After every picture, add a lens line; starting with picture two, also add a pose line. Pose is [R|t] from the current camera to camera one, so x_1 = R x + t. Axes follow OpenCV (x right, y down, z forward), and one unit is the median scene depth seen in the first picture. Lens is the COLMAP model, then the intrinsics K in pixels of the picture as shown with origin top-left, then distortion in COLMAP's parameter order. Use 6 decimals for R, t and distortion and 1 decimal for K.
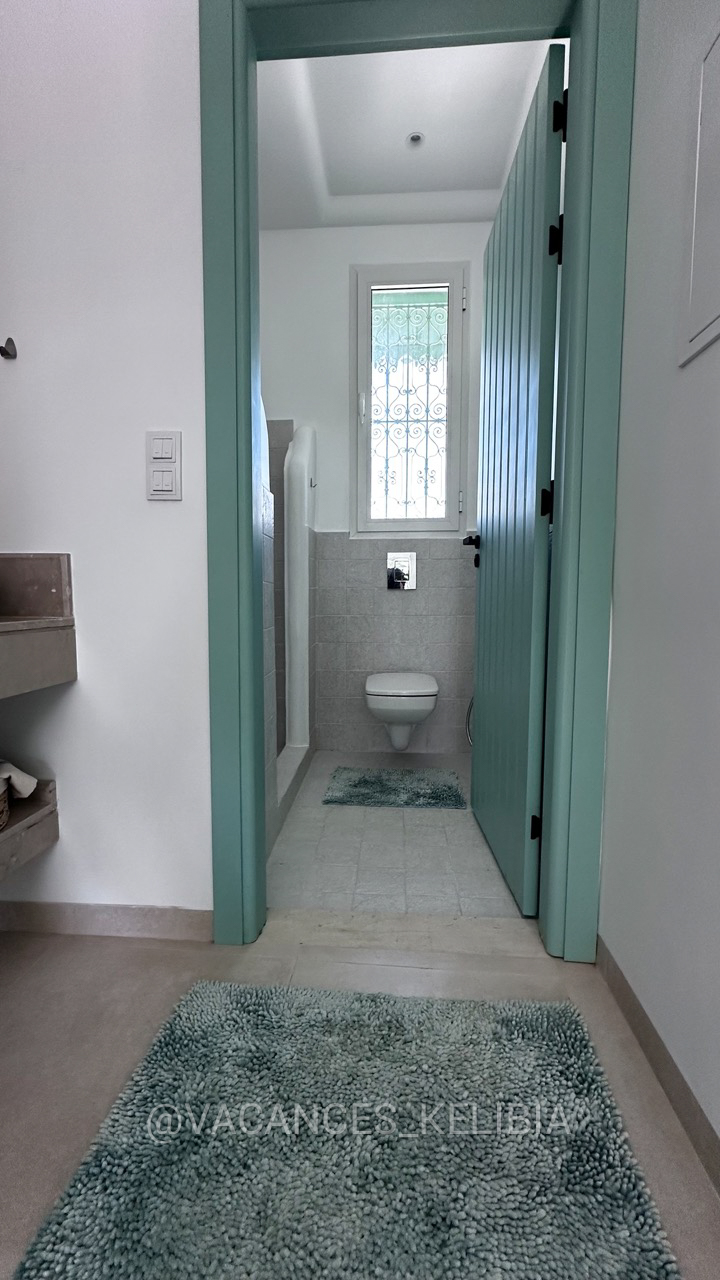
lens RADIAL K [[508.9, 0, 360.0], [0, 508.9, 640.0], [0, 0, 1]] dist [-0.007212, 0.000905]
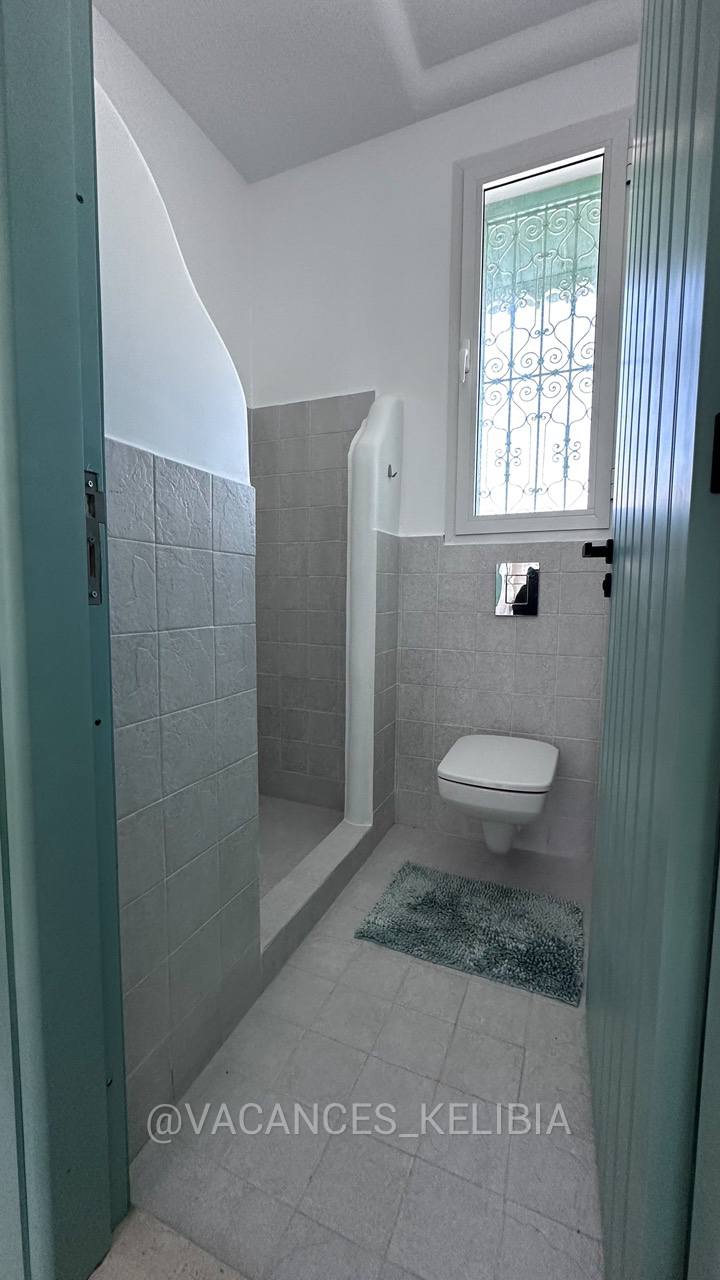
lens RADIAL K [[508.9, 0, 360.0], [0, 508.9, 640.0], [0, 0, 1]] dist [-0.007212, 0.000905]
pose [[0.941580, 0.036123, -0.334847, 0.118072], [-0.035812, 0.999333, 0.007105, -0.065539], [0.334880, 0.005301, 0.942246, 0.282414]]
